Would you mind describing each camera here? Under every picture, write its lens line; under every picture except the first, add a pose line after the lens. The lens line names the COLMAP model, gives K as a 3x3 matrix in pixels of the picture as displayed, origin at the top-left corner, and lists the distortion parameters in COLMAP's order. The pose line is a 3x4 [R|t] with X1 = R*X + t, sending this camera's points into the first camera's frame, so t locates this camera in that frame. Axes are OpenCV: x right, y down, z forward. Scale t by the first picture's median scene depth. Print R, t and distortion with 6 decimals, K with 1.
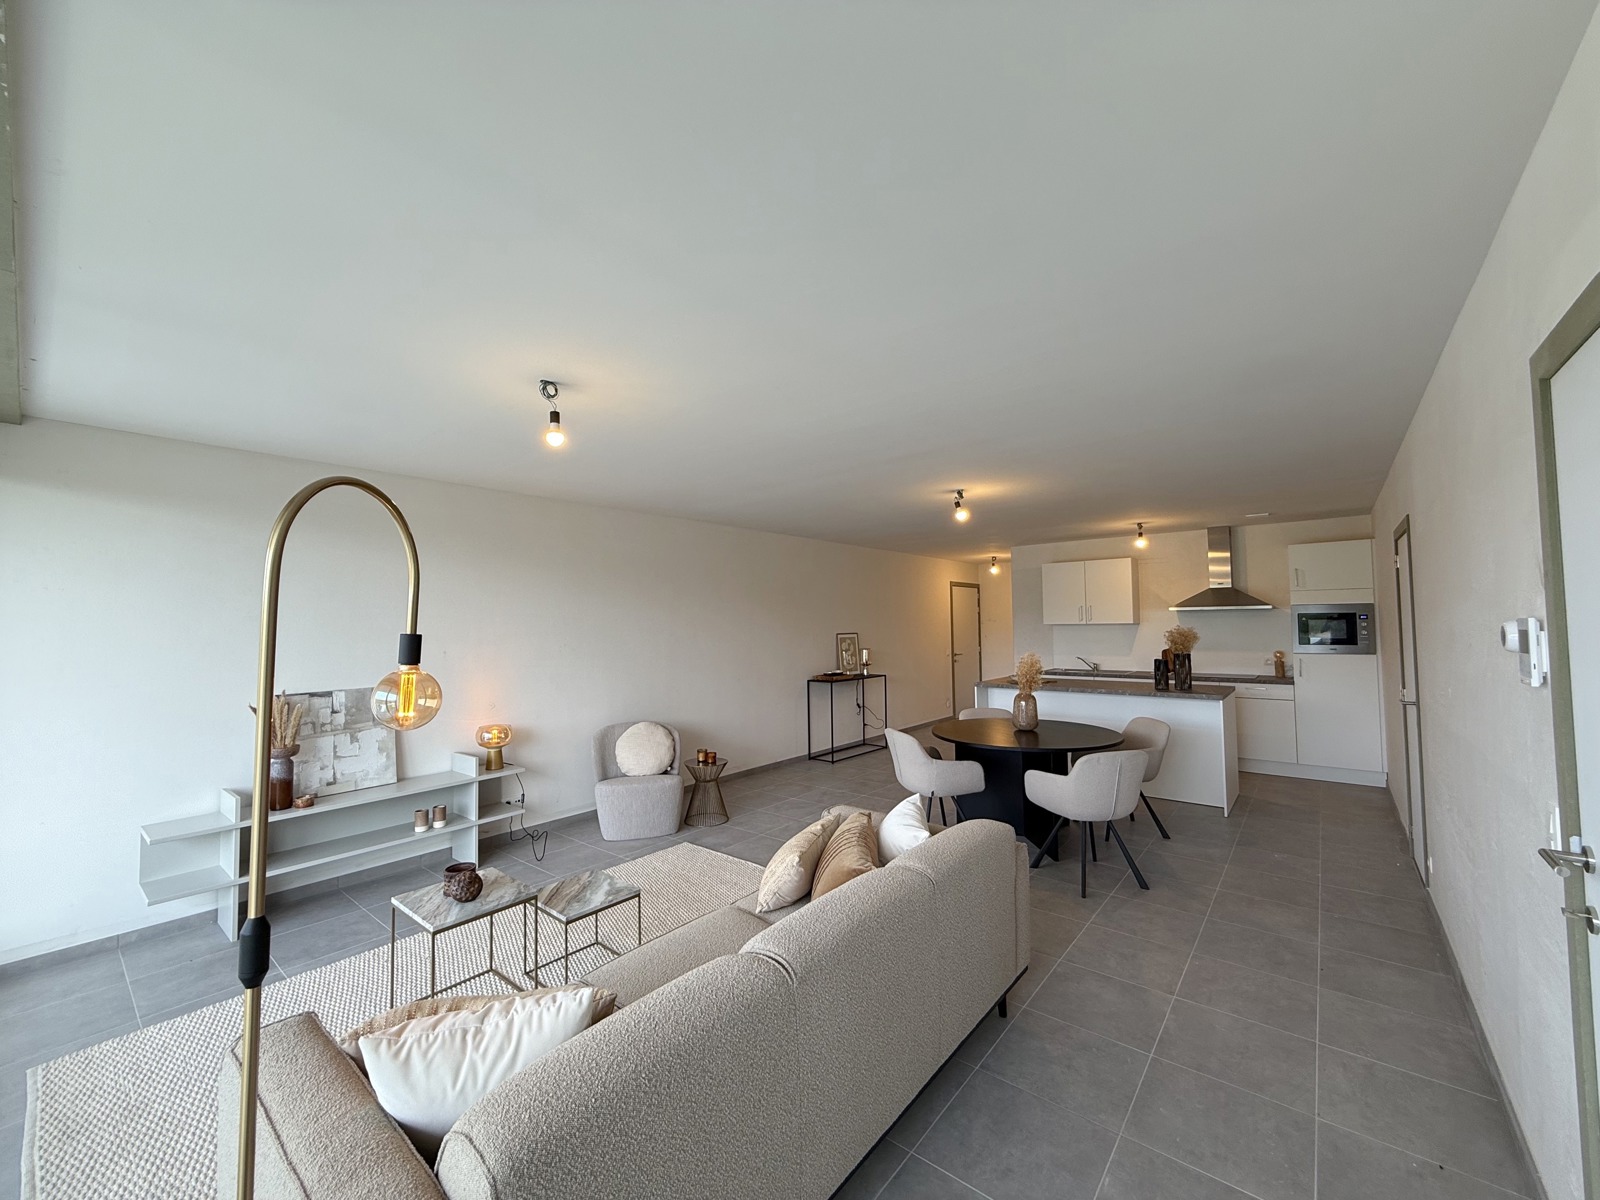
lens RADIAL K [[637.6, 0, 792.6], [0, 637.6, 596.5], [0, 0, 1]] dist [-0.002084, 0.000891]
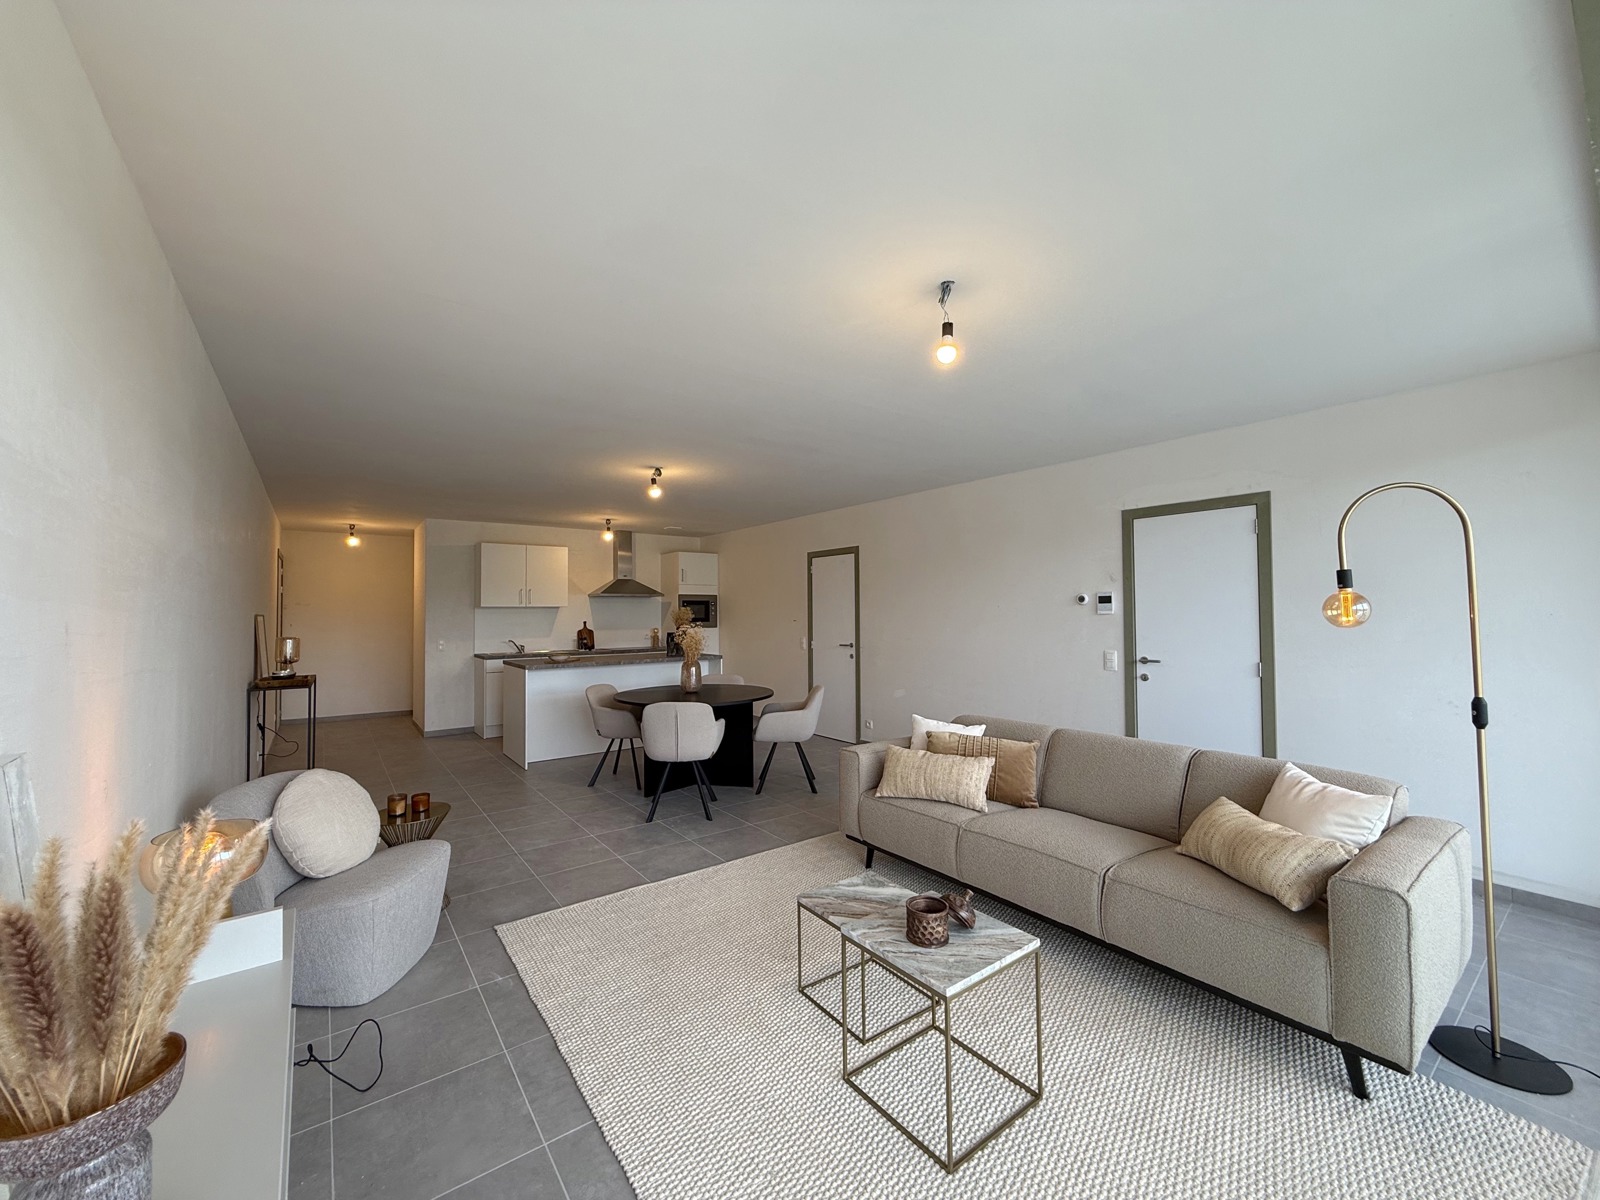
lens RADIAL K [[637.6, 0, 795.9], [0, 637.6, 598.2], [0, 0, 1]] dist [-0.002084, 0.000891]
pose [[0.232851, 0.032258, 0.971977, -0.587475], [-0.036738, 0.999028, -0.024355, 0.052092], [-0.971818, -0.030038, 0.233810, 0.464564]]
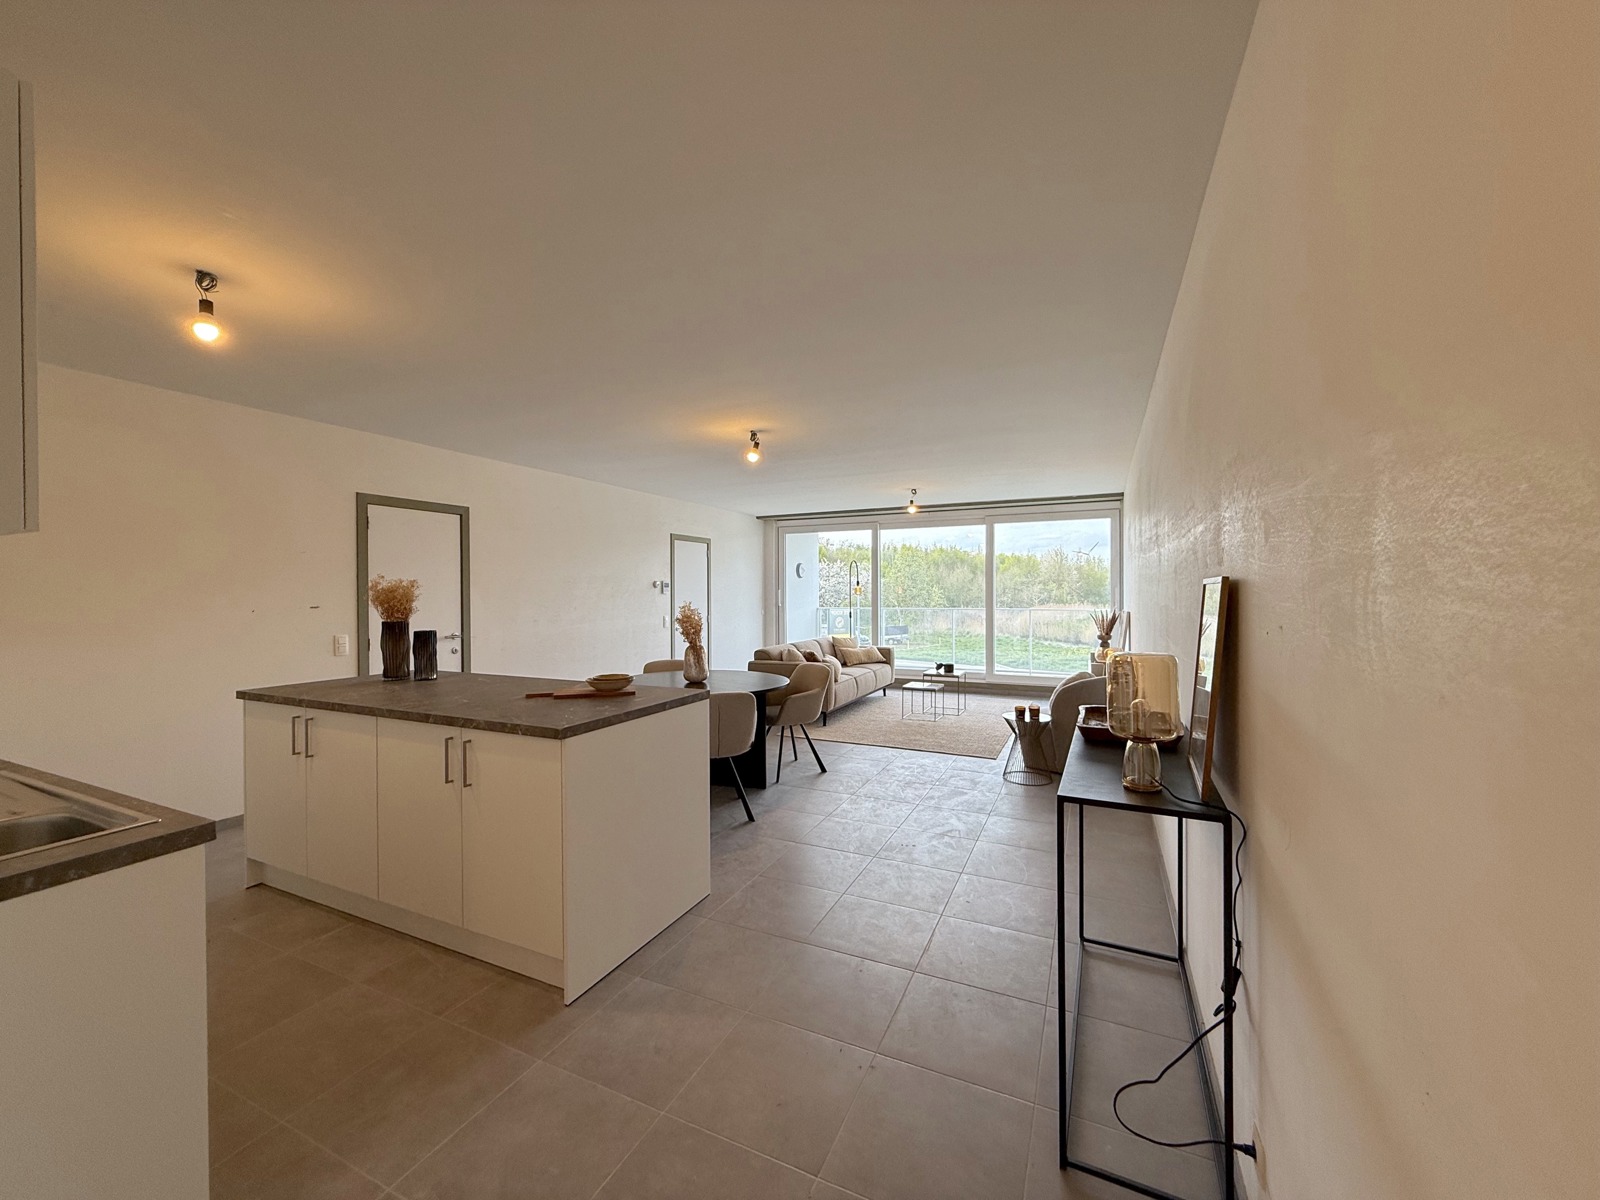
lens RADIAL K [[637.6, 0, 797.7], [0, 637.6, 597.7], [0, 0, 1]] dist [-0.002084, 0.000891]
pose [[-0.969218, 0.019340, -0.245444, 0.377110], [0.028798, 0.998972, -0.035003, 0.099319], [0.244515, -0.040994, -0.968779, 1.653497]]
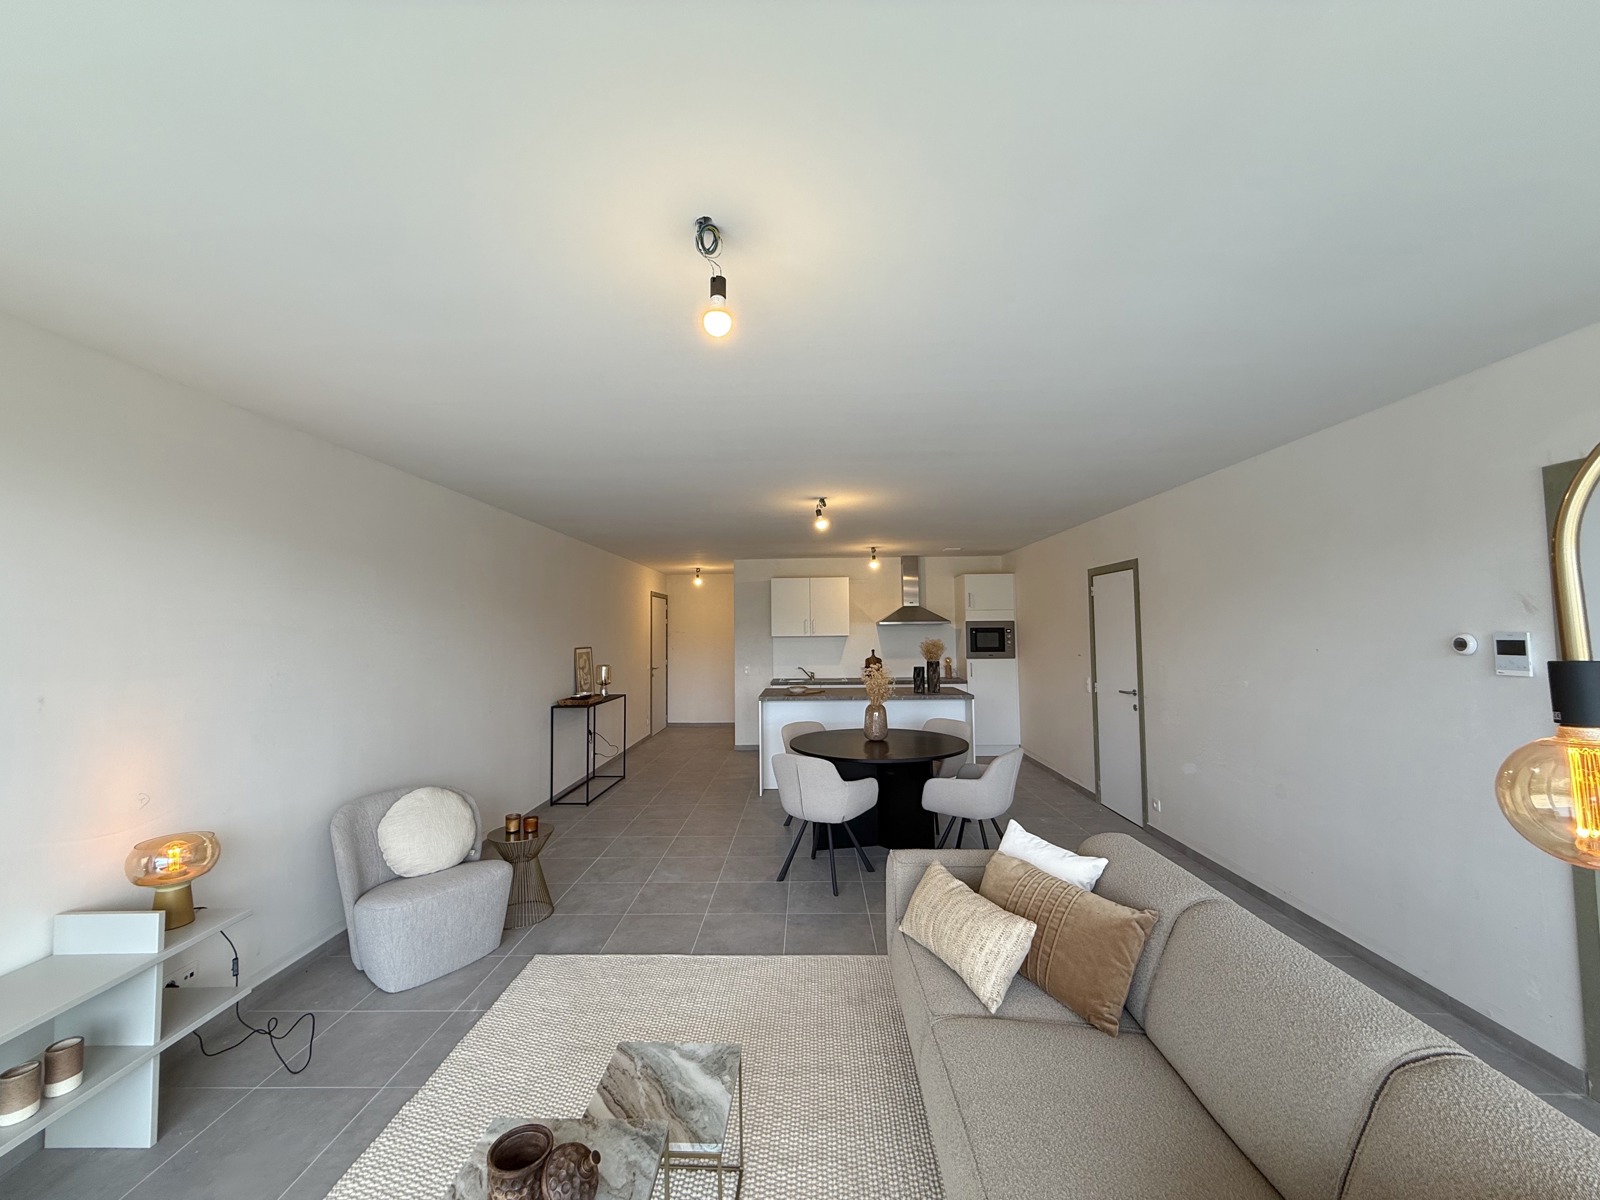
lens RADIAL K [[637.6, 0, 793.8], [0, 637.6, 595.8], [0, 0, 1]] dist [-0.002084, 0.000891]
pose [[0.783477, 0.037608, 0.620282, -0.317327], [-0.025134, 0.999268, -0.028839, 0.009207], [-0.620913, 0.007005, 0.783849, 0.233096]]
